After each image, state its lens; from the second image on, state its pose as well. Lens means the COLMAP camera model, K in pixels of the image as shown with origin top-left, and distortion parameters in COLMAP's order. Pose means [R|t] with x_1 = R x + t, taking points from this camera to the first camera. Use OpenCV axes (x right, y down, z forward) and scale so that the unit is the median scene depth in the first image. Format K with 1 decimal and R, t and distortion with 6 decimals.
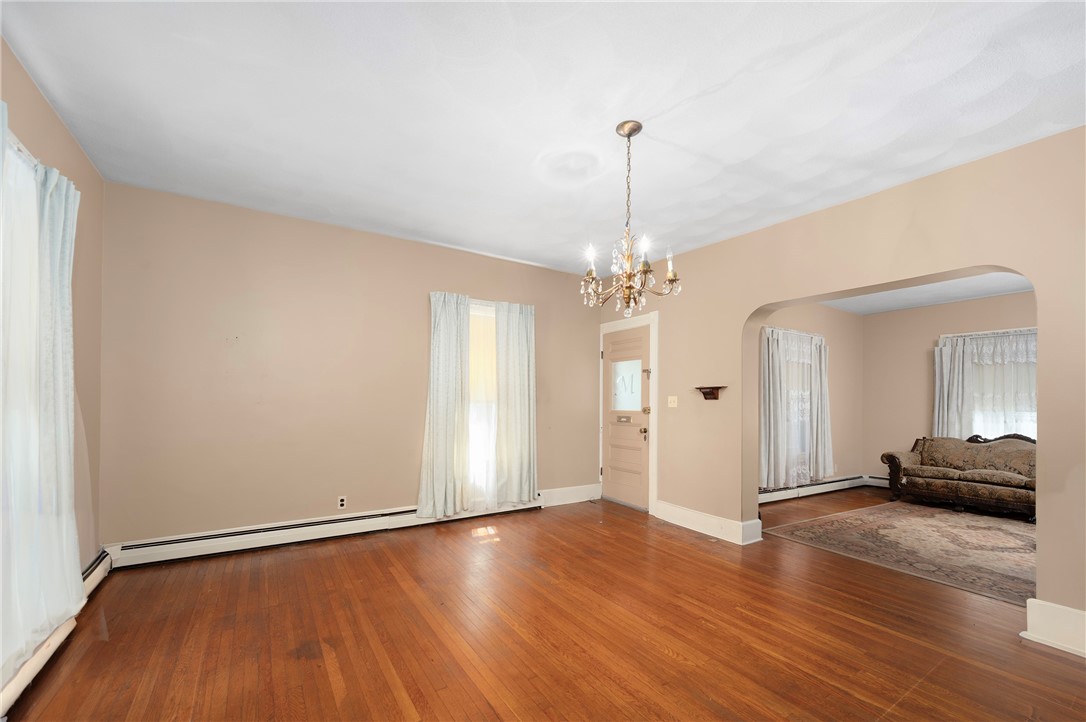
lens RADIAL K [[444.2, 0, 556.0], [0, 444.2, 404.0], [0, 0, 1]] dist [-0.001432, -0.000255]
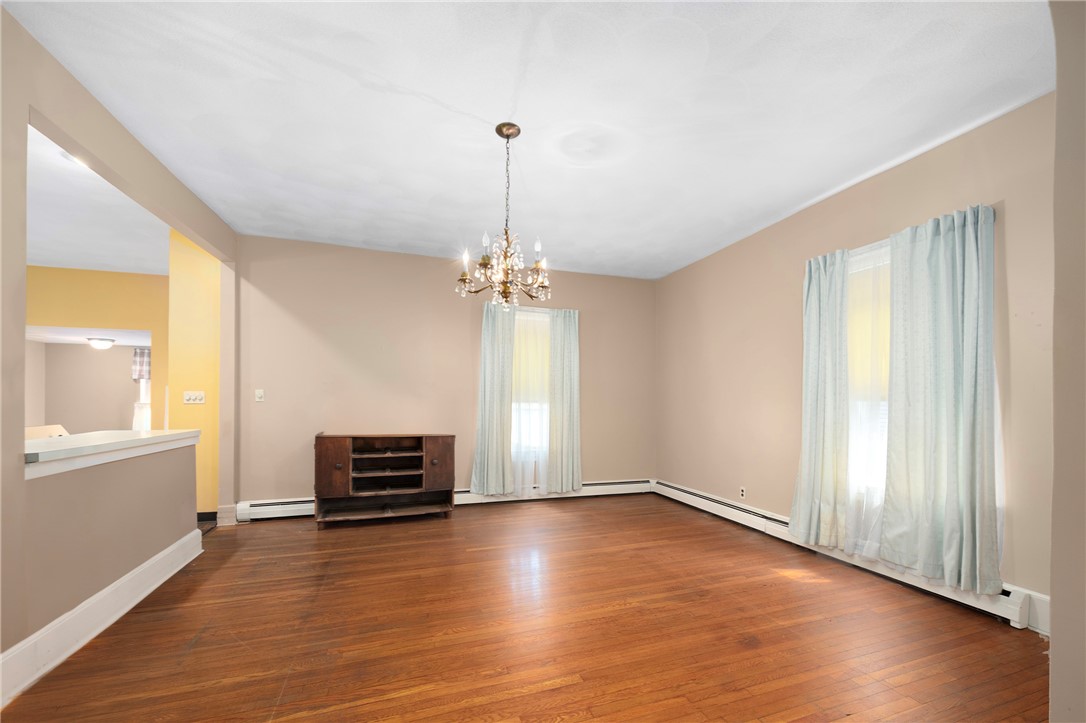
lens RADIAL K [[444.2, 0, 556.0], [0, 444.2, 404.5], [0, 0, 1]] dist [-0.001432, -0.000255]
pose [[-0.257316, -0.004703, -0.966316, 0.796950], [-0.009871, 0.999949, -0.002239, 0.013638], [0.966277, 0.008962, -0.257349, 0.964657]]
